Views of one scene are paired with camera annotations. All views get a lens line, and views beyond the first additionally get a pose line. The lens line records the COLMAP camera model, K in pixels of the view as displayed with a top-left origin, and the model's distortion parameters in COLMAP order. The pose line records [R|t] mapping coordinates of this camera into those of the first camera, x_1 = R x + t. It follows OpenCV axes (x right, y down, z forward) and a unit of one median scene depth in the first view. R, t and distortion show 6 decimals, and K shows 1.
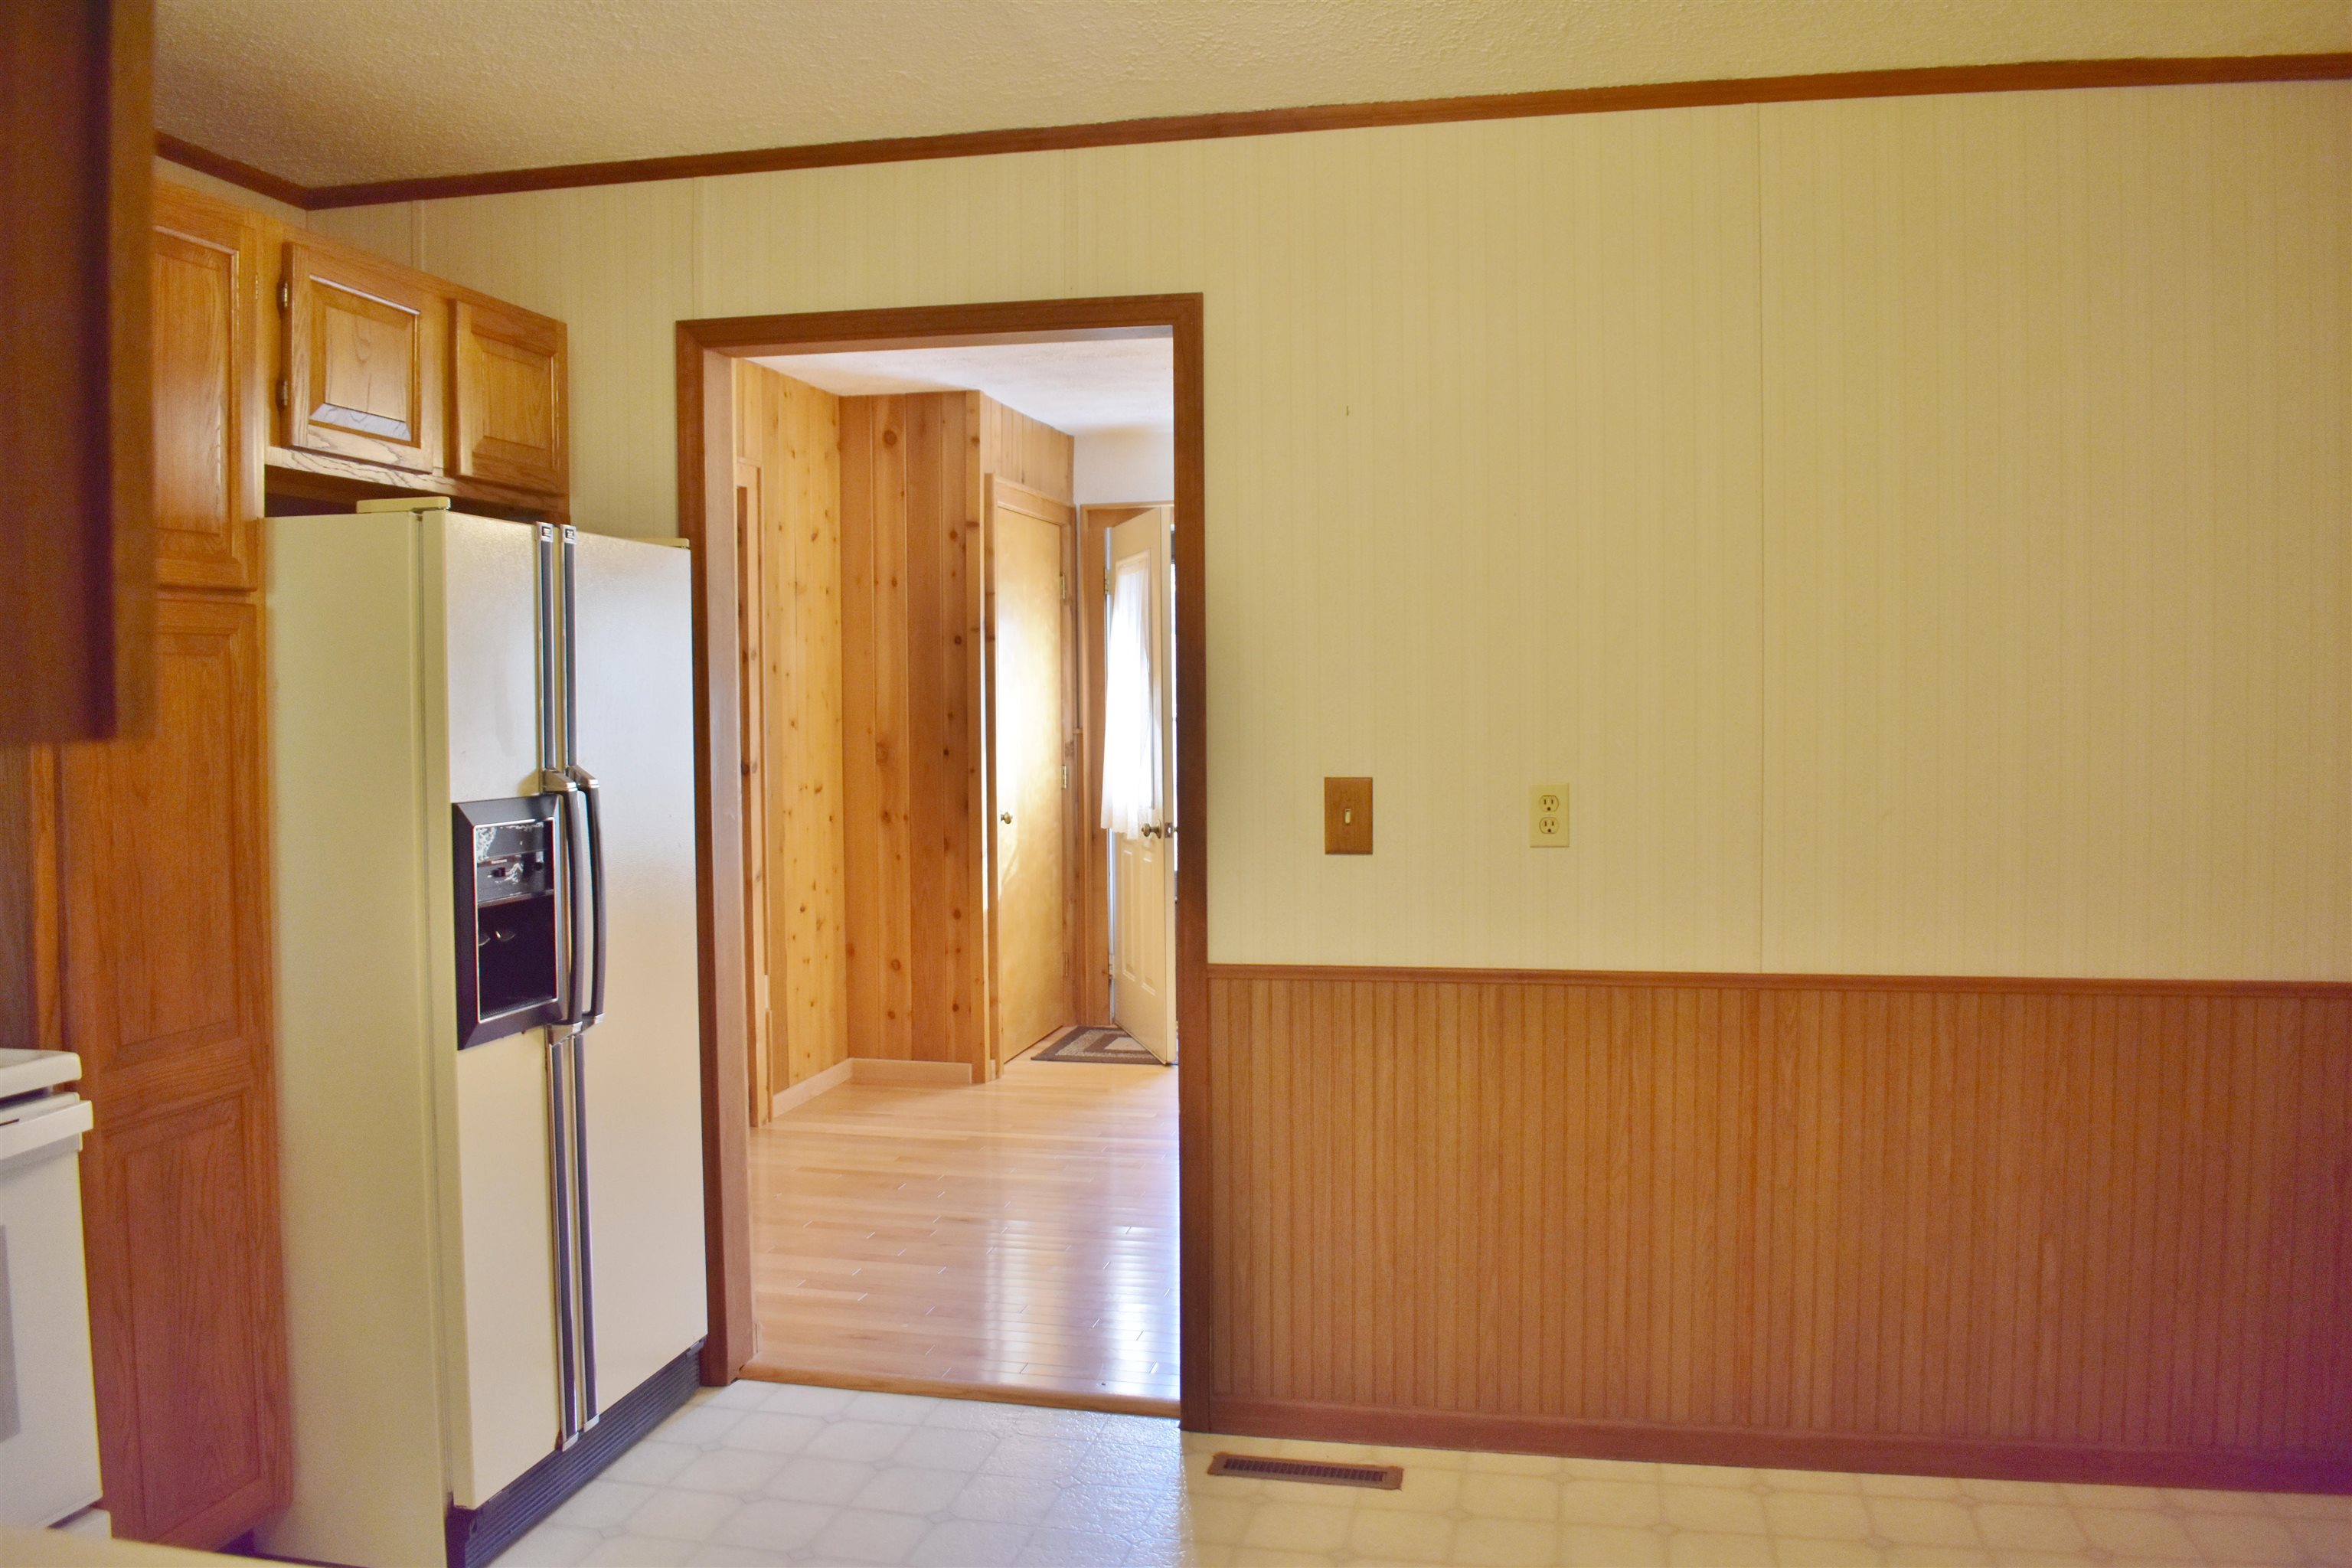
lens RADIAL K [[1832.0, 0, 1176.0], [0, 1832.0, 784.0], [0, 0, 1]] dist [-0.096878, 0.005173]
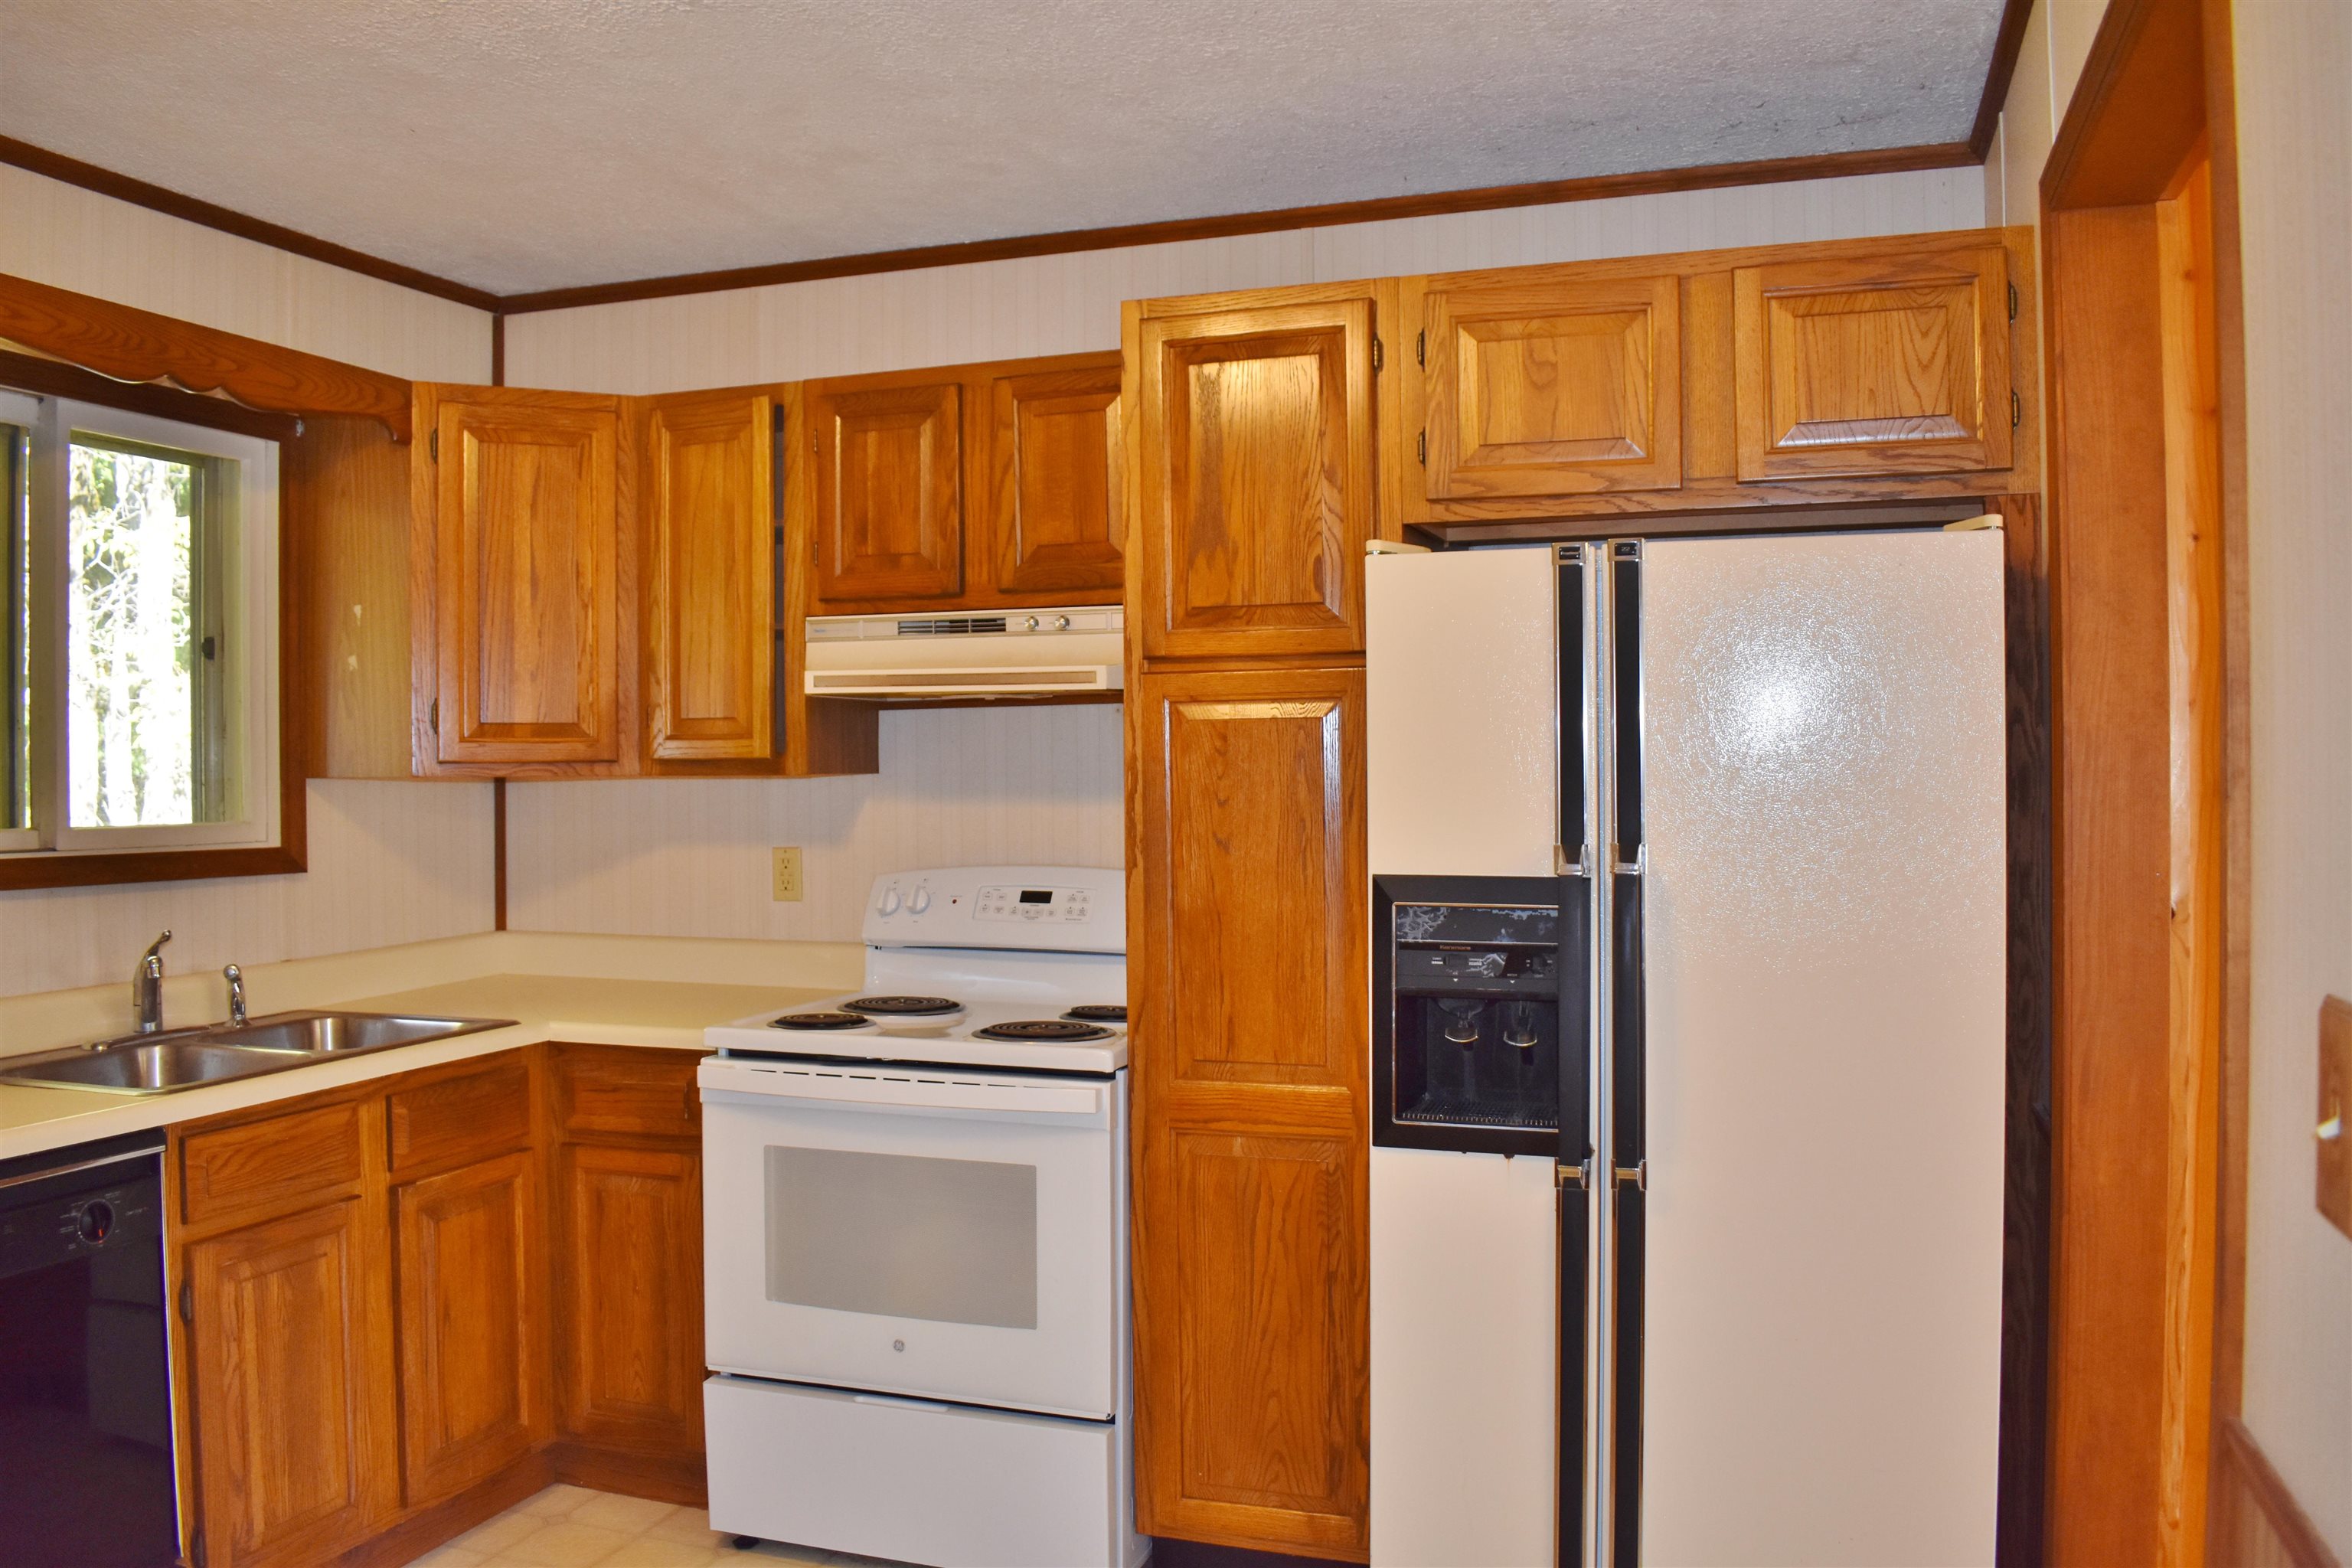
lens RADIAL K [[1832.0, 0, 1176.0], [0, 1832.0, 784.0], [0, 0, 1]] dist [-0.096878, 0.005173]
pose [[-0.124776, 0.011248, -0.992121, 0.521692], [-0.038075, 0.999145, 0.016117, -0.045034], [0.991454, 0.039786, -0.124241, 0.996520]]
